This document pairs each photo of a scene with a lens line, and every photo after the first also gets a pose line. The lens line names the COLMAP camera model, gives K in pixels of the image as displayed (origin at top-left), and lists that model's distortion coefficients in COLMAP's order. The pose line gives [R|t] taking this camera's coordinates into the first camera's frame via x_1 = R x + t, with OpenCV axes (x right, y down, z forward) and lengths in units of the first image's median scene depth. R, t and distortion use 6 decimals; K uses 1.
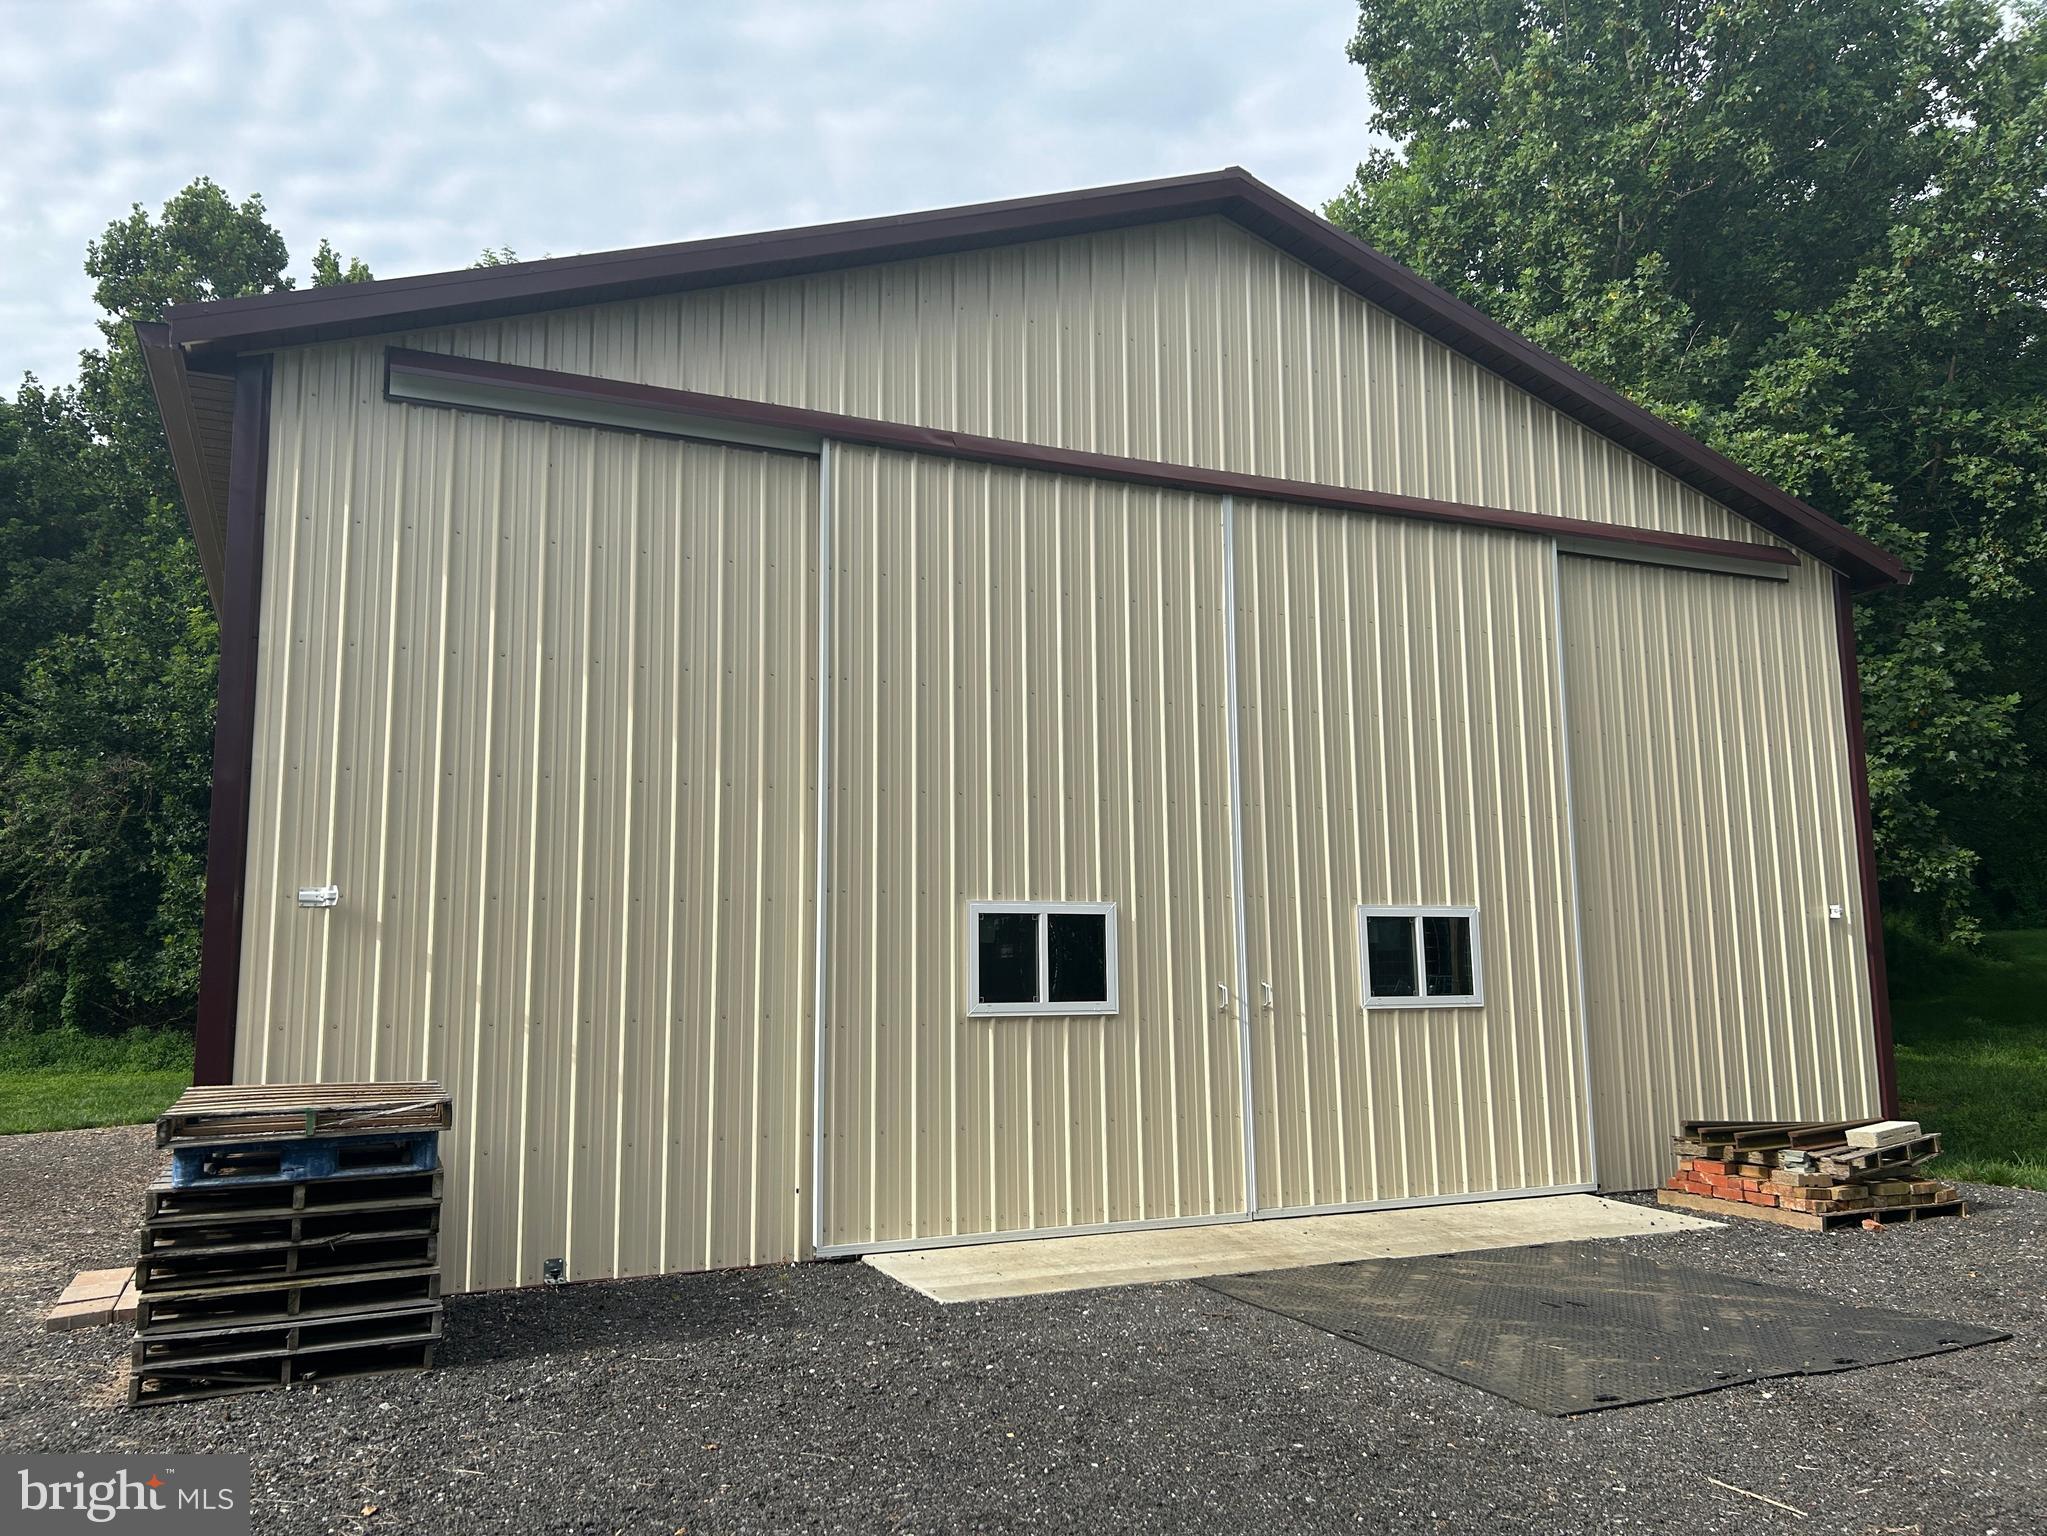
lens RADIAL K [[1550.6, 0, 1021.6], [0, 1550.6, 748.4], [0, 0, 1]] dist [0.028964, -0.004174]
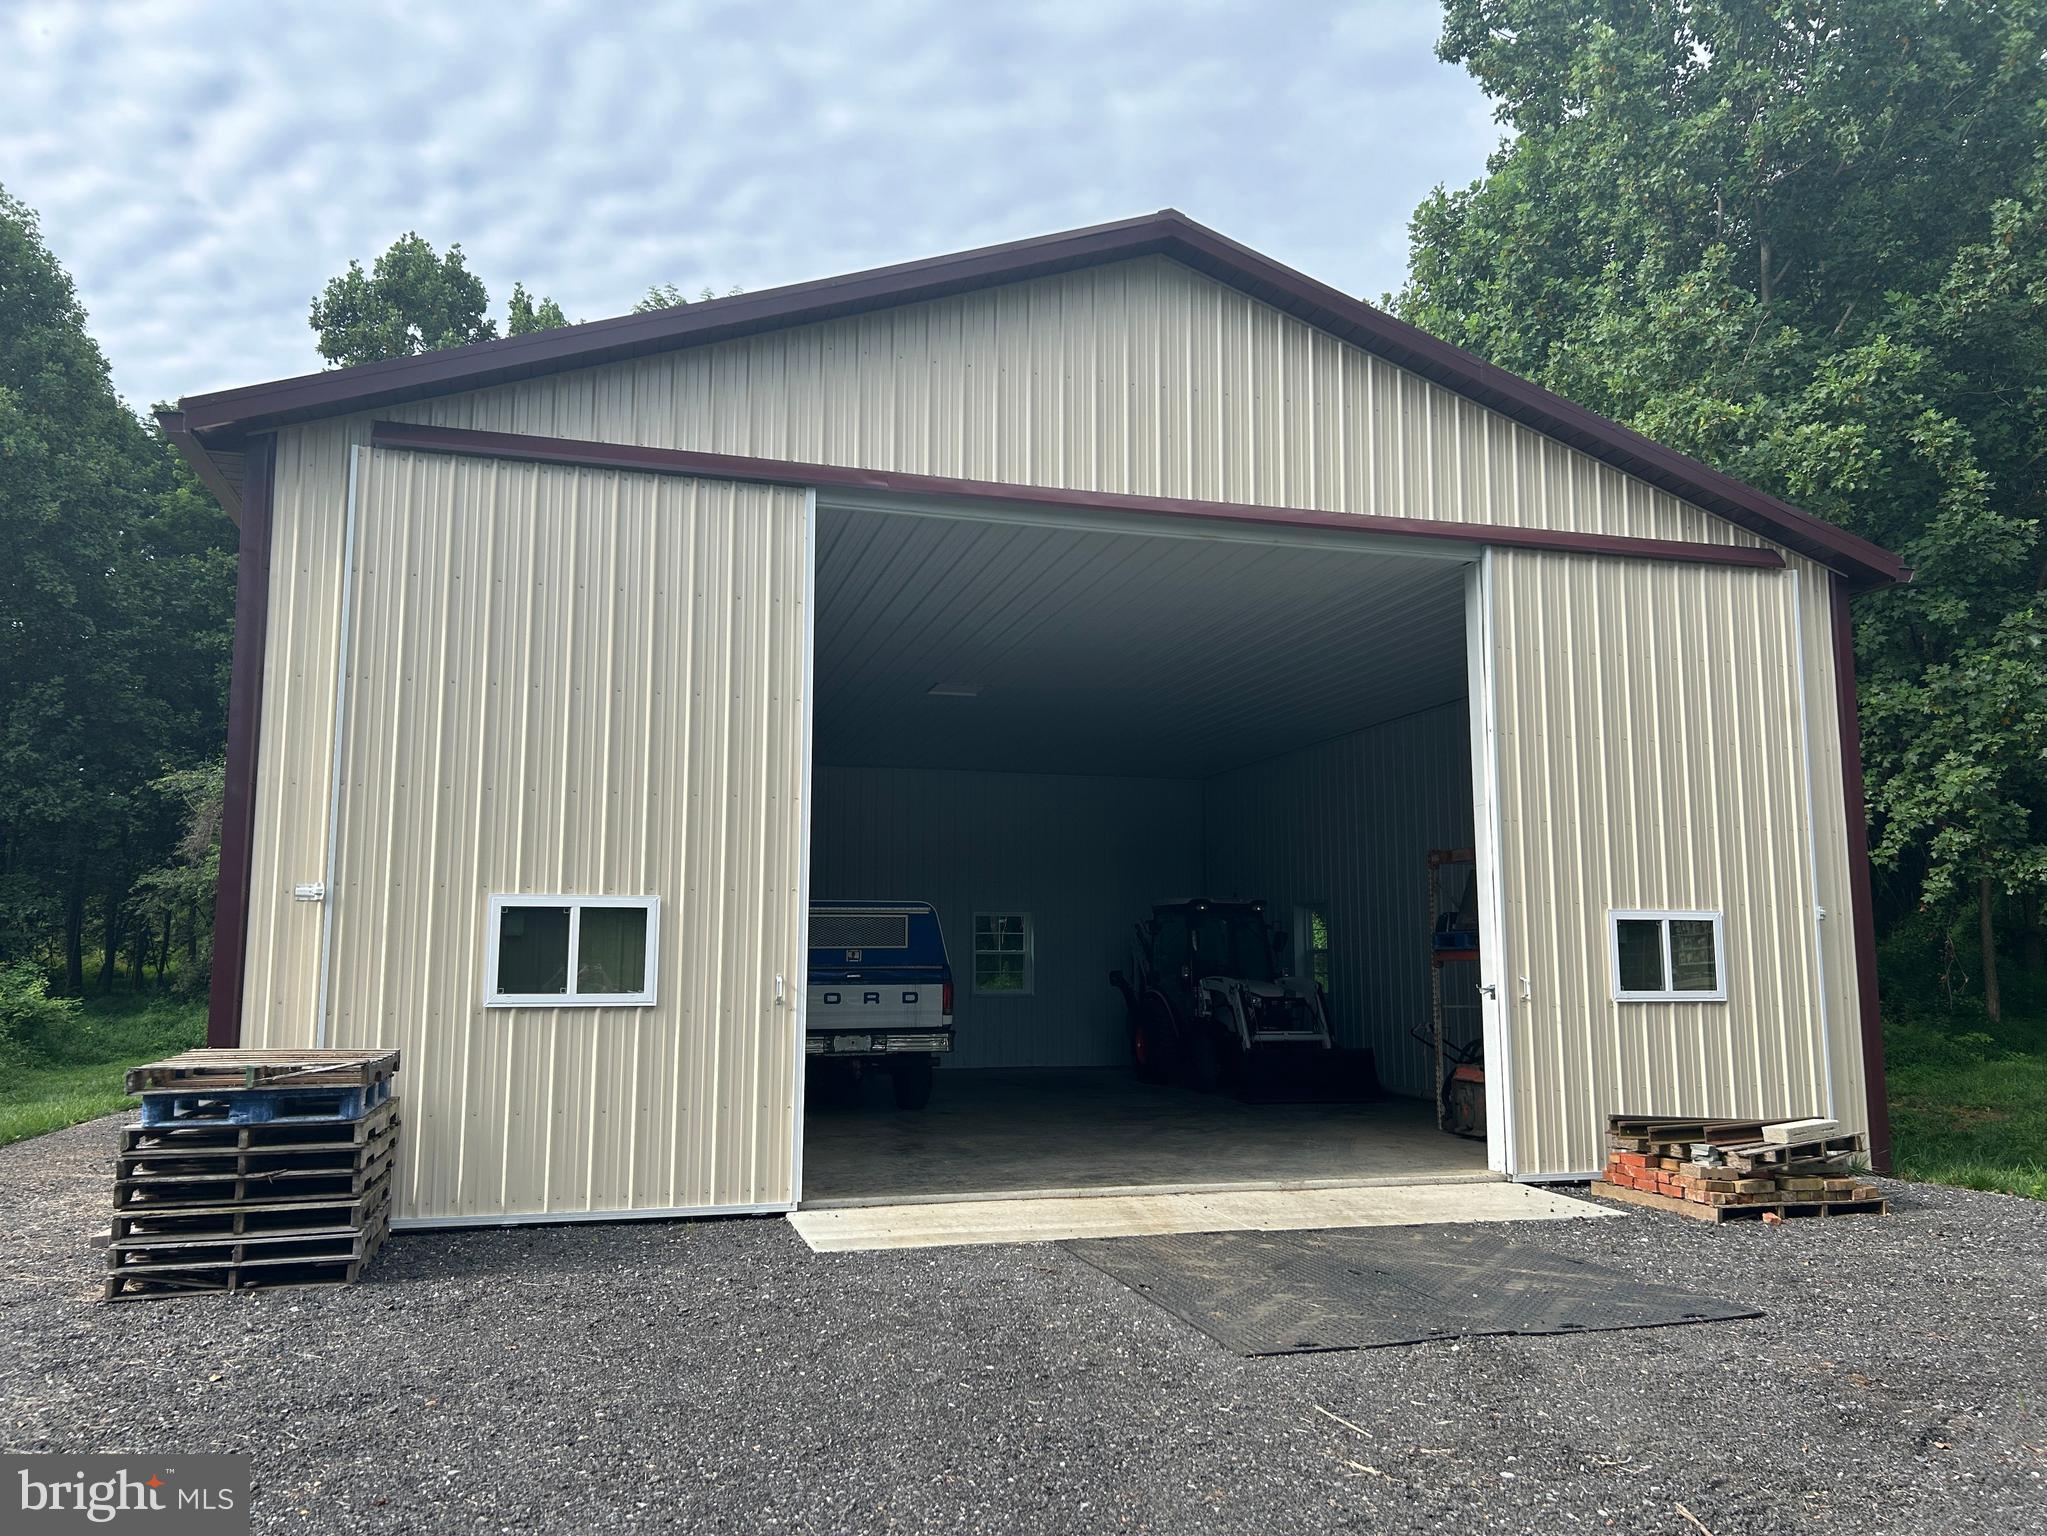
lens RADIAL K [[1543.9, 0, 1023.5], [0, 1543.9, 768.0], [0, 0, 1]] dist [0.045876, -0.037858]
pose [[0.990059, -0.007409, -0.140455, 0.111108], [0.009201, 0.999884, 0.012114, -0.003603], [0.140349, -0.013286, 0.990013, -0.039994]]
